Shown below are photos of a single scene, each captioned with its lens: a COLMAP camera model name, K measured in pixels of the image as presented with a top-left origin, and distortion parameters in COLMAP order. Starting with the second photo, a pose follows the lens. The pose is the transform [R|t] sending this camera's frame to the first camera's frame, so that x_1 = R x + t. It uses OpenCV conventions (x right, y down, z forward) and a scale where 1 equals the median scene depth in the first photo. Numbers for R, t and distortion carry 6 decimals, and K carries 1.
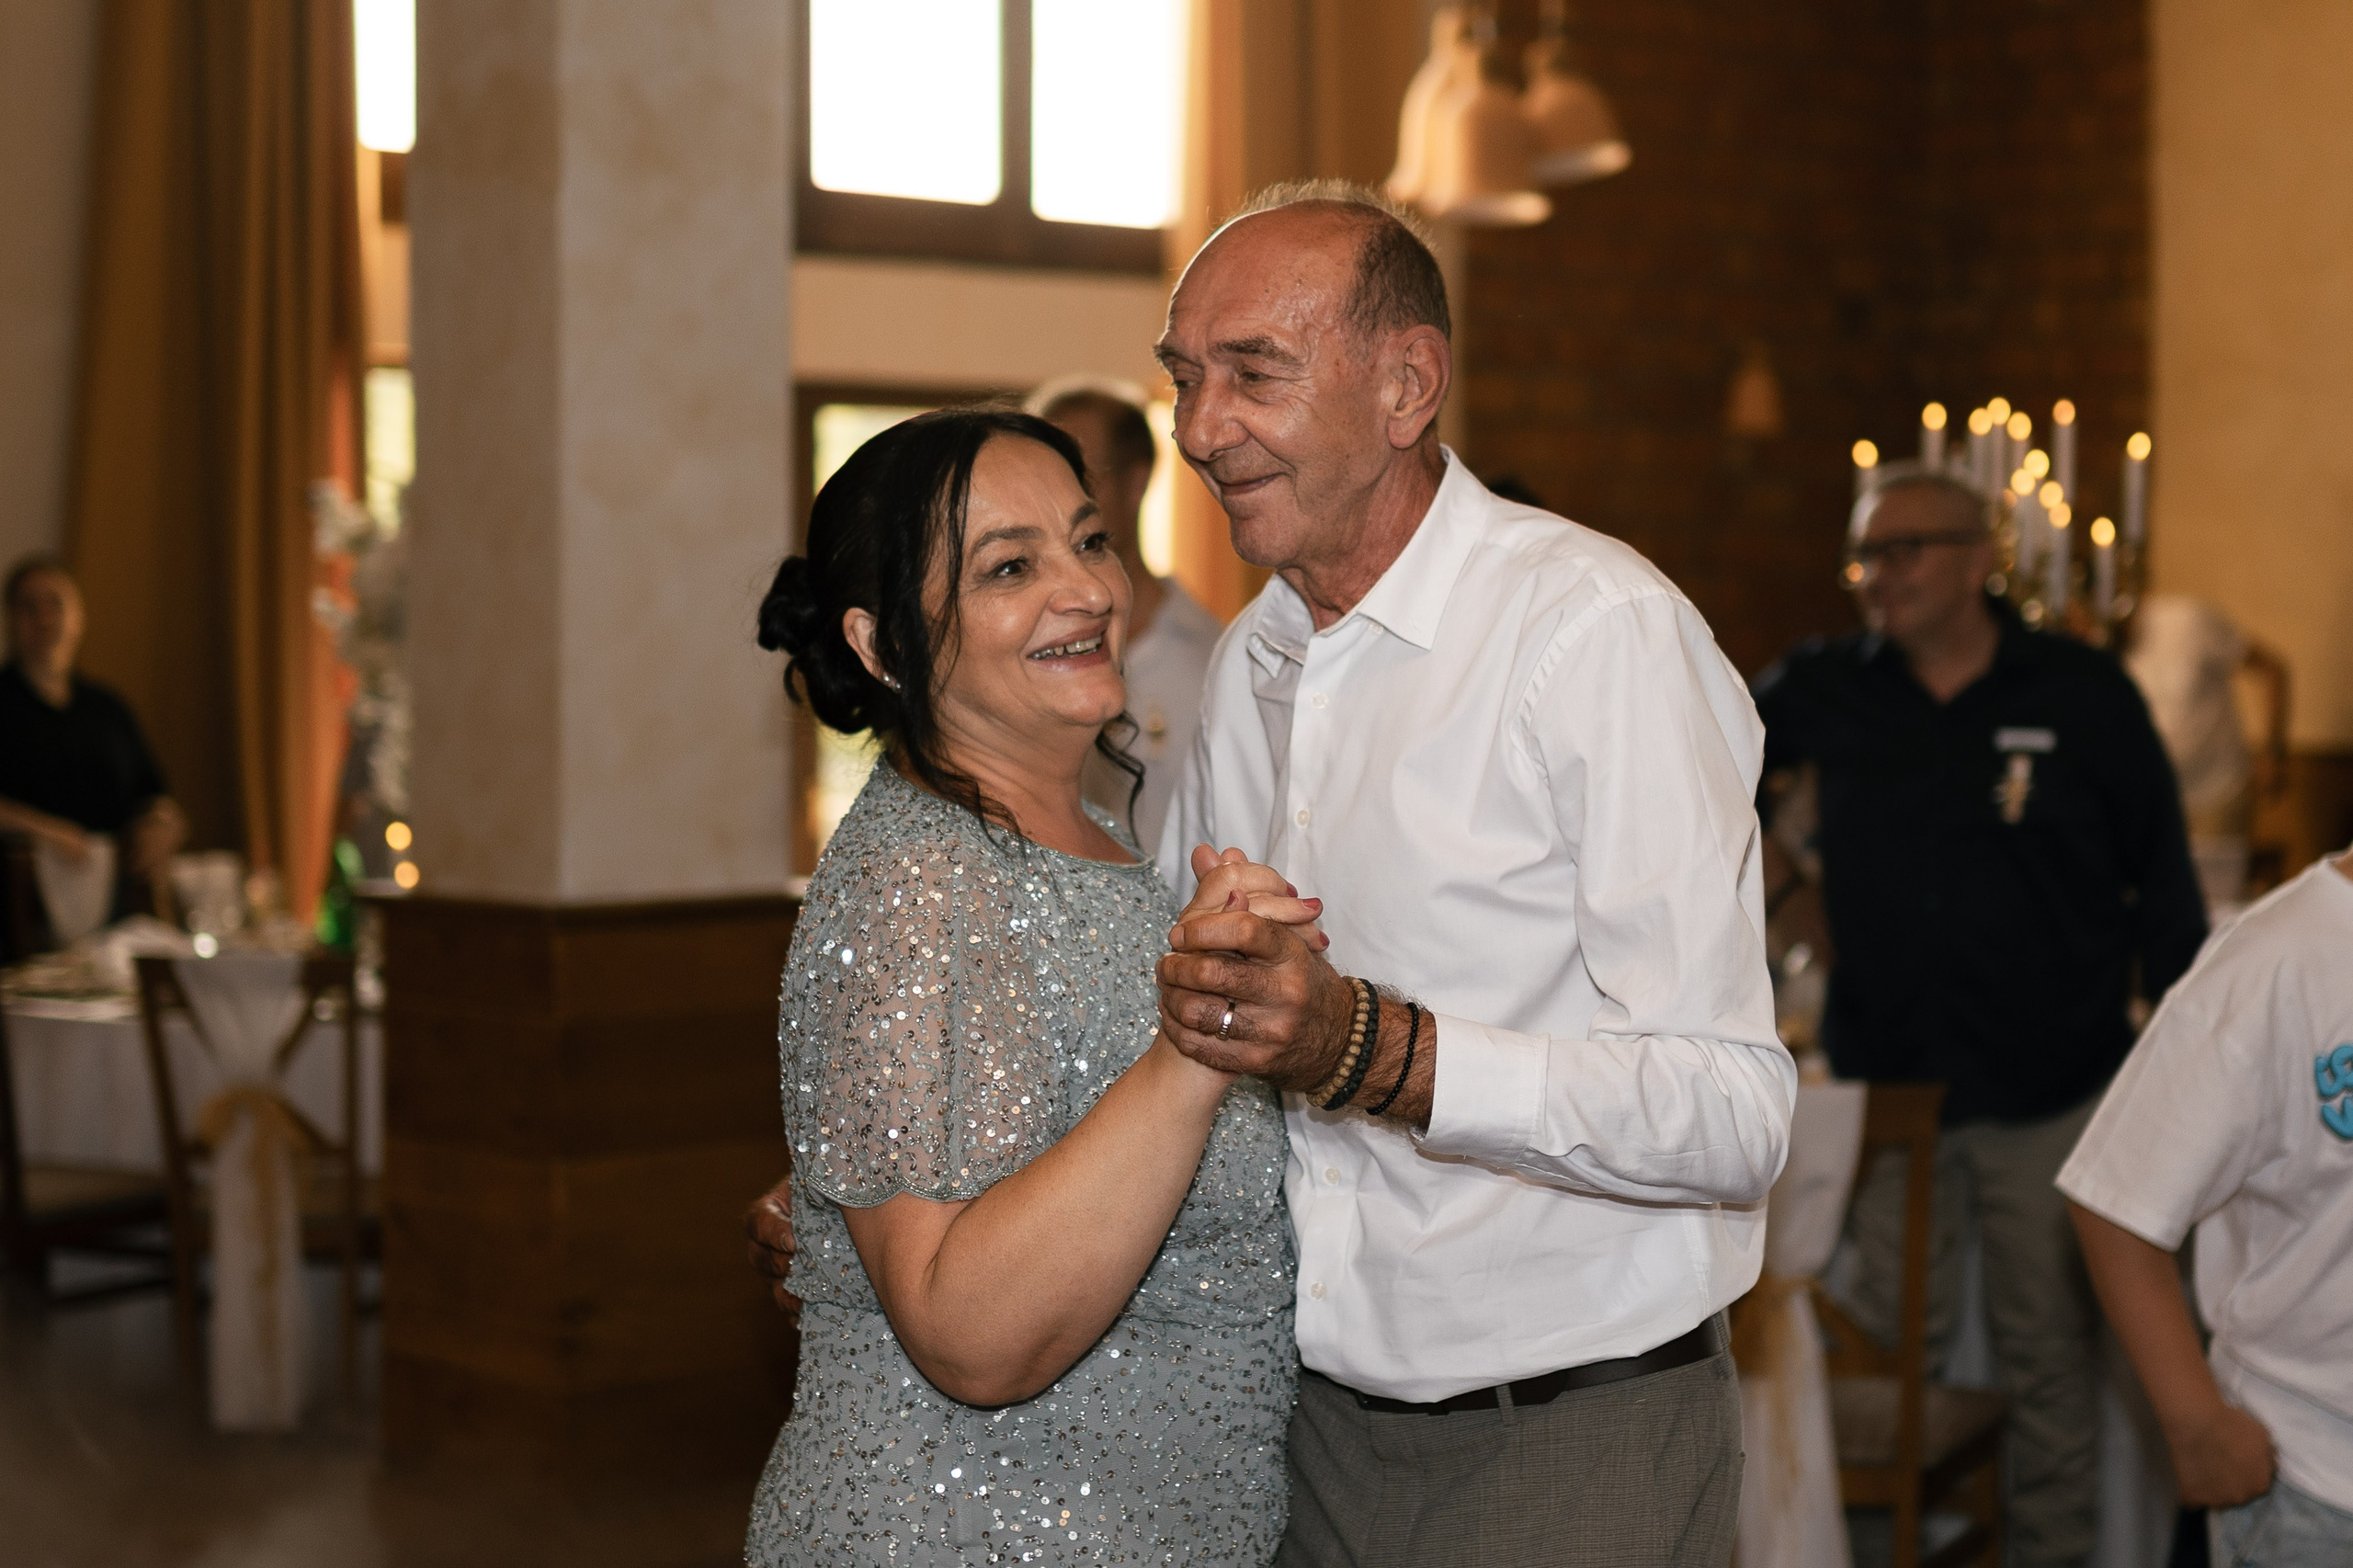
lens RADIAL K [[3790.6, 0, 1176.1], [0, 3790.6, 784.2], [0, 0, 1]] dist [-0.033201, 0.000000]
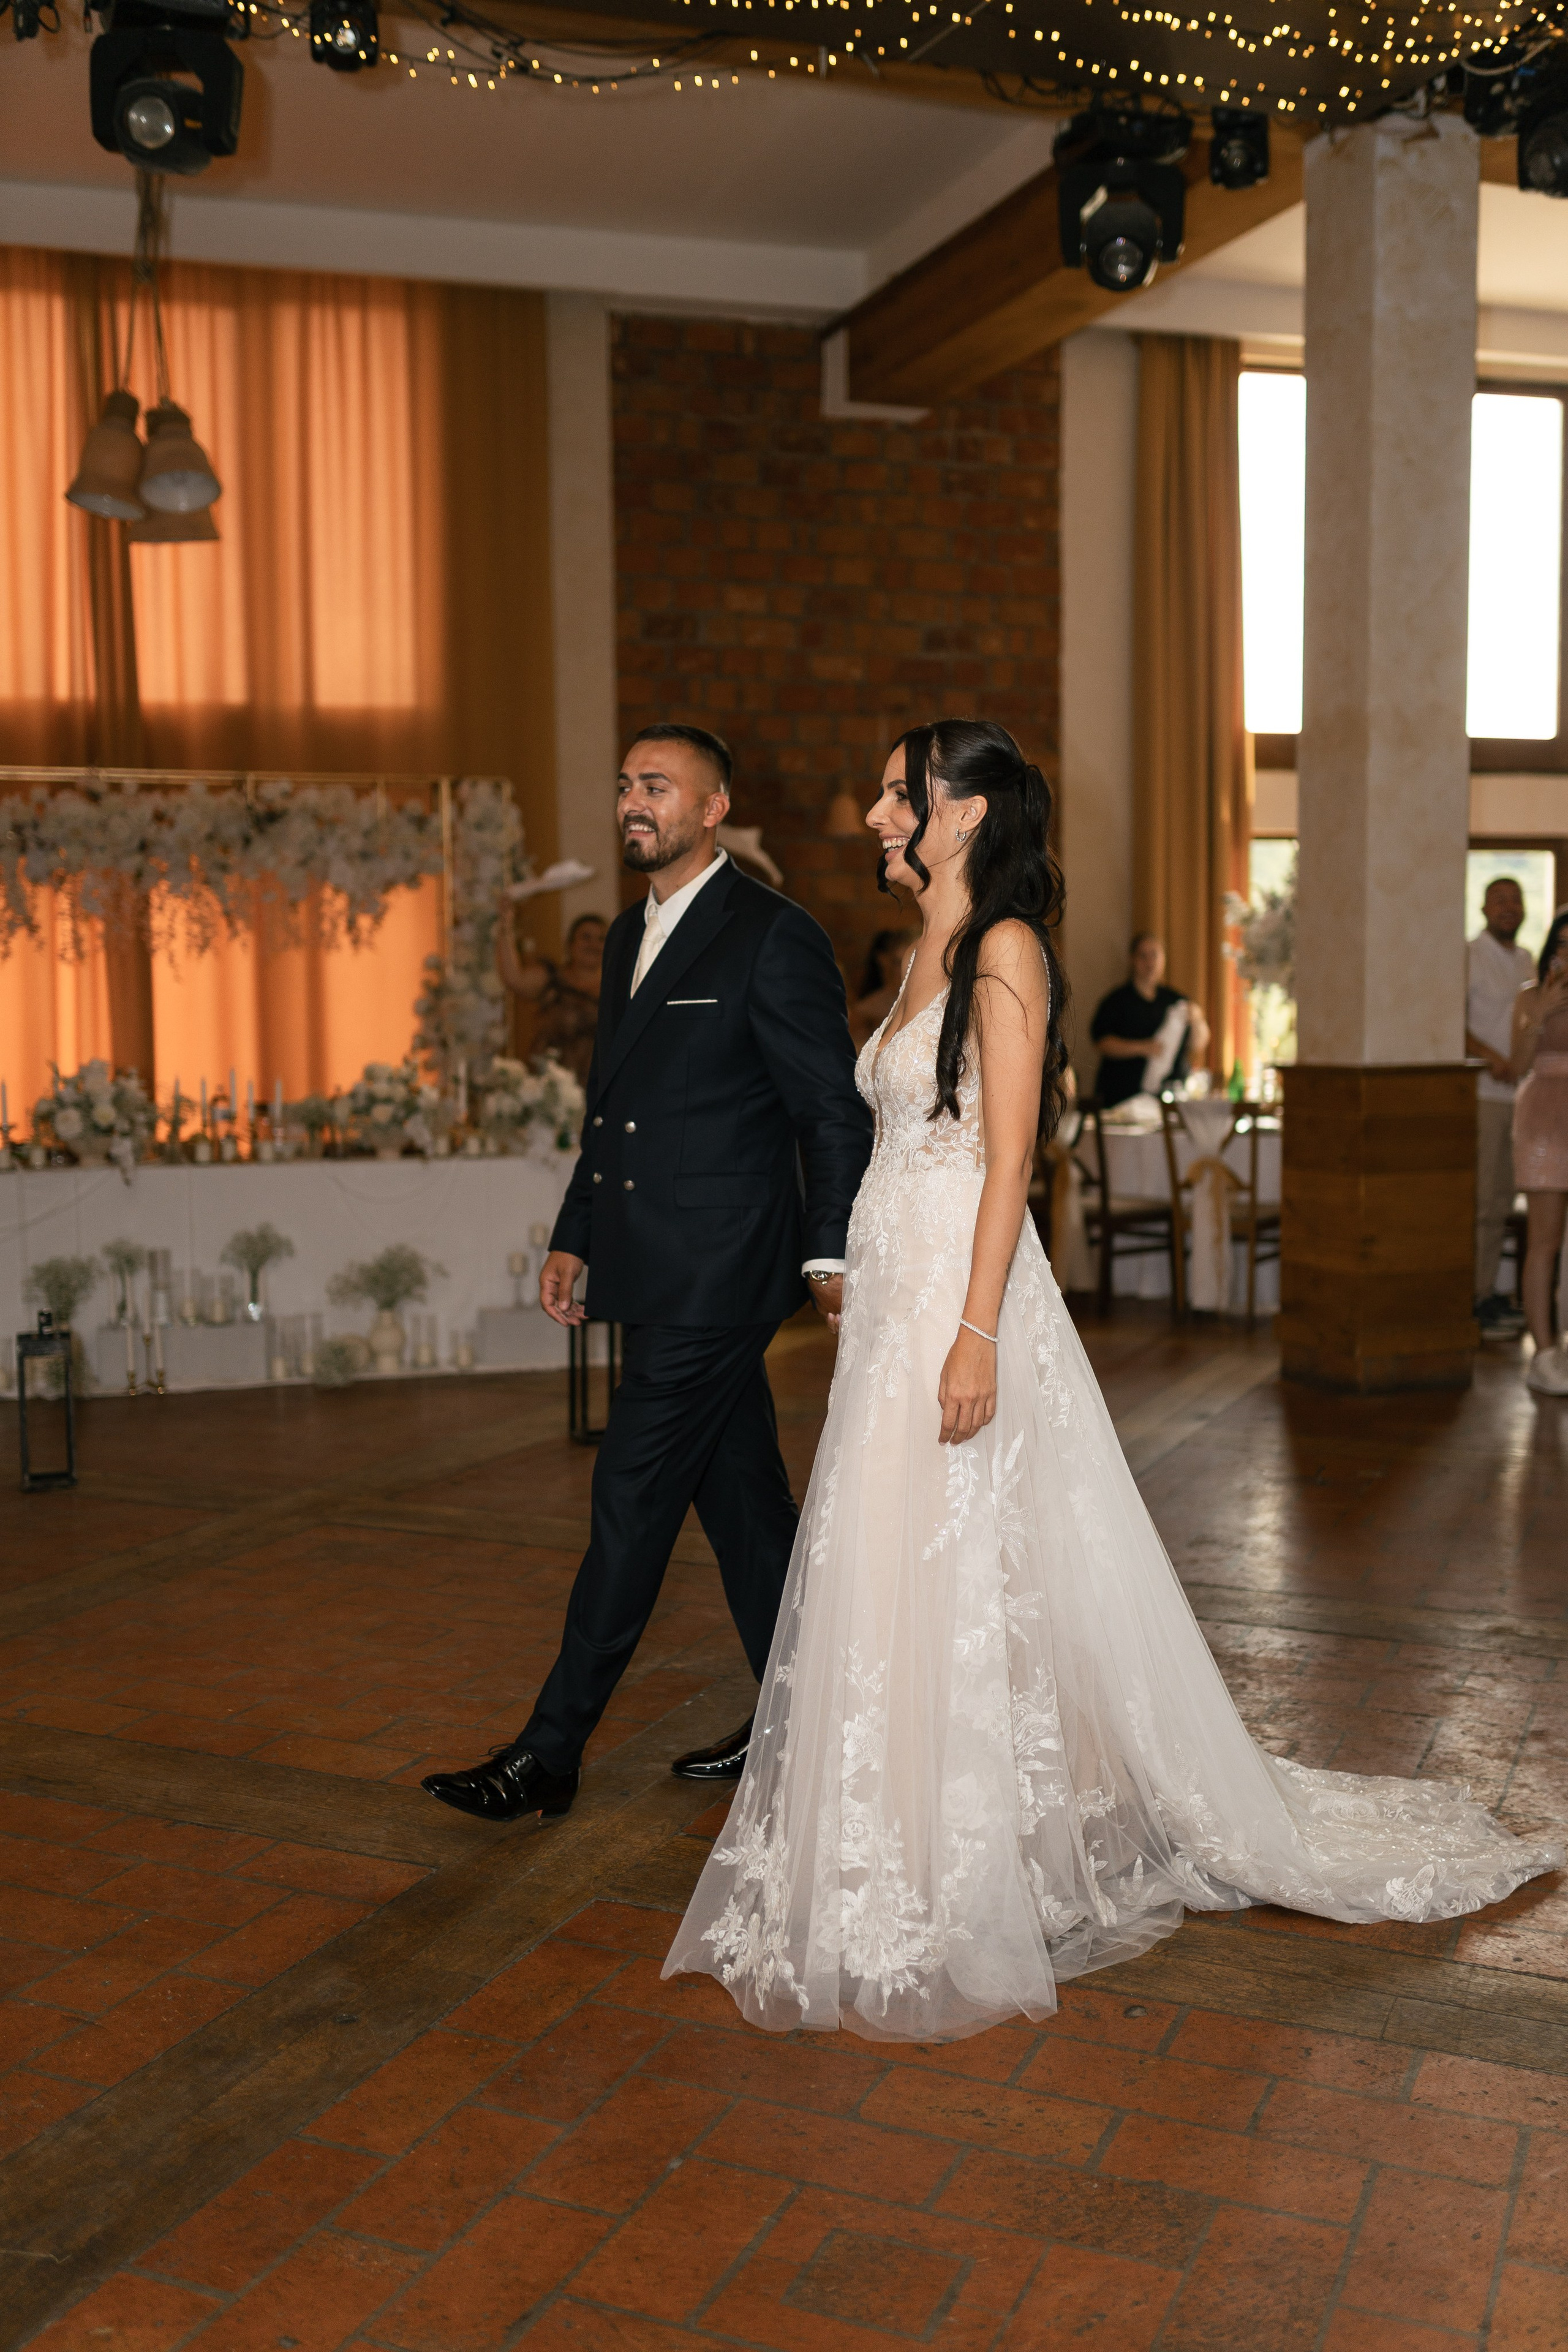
lens RADIAL K [[2342.2, 0, 821.3], [0, 2342.2, 1169.3], [0, 0, 1]] dist [-0.010456, 0.000000]
pose [[0.940779, 0.014344, -0.338717, 0.009674], [-0.003850, 0.999492, 0.031632, 0.042781], [0.338999, -0.028454, 0.940356, -0.389263]]
